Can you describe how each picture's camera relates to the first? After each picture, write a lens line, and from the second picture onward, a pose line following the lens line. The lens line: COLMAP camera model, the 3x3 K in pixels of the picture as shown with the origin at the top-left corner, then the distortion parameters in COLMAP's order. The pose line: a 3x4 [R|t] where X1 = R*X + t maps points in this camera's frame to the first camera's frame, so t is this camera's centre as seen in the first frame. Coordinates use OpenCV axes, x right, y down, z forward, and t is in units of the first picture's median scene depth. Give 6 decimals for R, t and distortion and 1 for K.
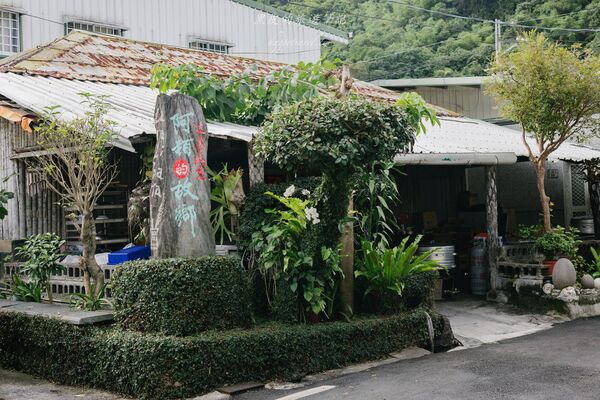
lens RADIAL K [[879.8, 0, 300.0], [0, 879.8, 201.0], [0, 0, 1]] dist [0.076215, 0.000000]
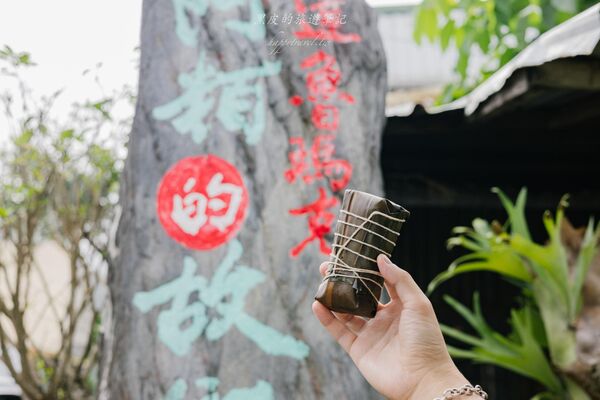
lens RADIAL K [[879.8, 0, 299.8], [0, 879.8, 199.8], [0, 0, 1]] dist [0.076215, 0.000000]
pose [[0.782610, -0.107367, -0.613183, 0.009015], [-0.011107, 0.982449, -0.186201, 0.001005], [0.622413, 0.152533, 0.767682, 0.844989]]
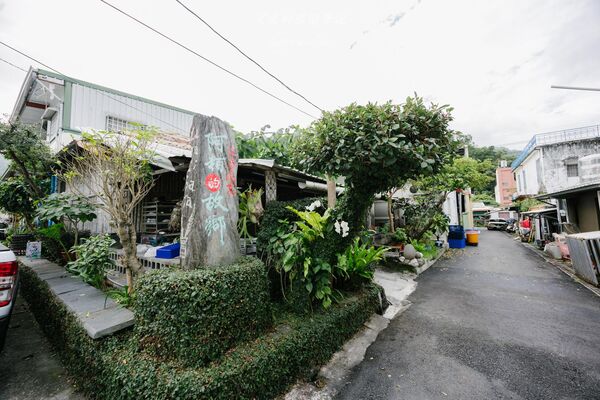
lens RADIAL K [[234.5, 0, 300.5], [0, 234.5, 200.5], [0, 0, 1]] dist [0.003718, 0.000053]
pose [[0.979760, 0.034526, 0.197175, -0.084198], [-0.024075, 0.998187, -0.055160, -0.000902], [-0.198722, 0.049296, 0.978815, 0.684886]]
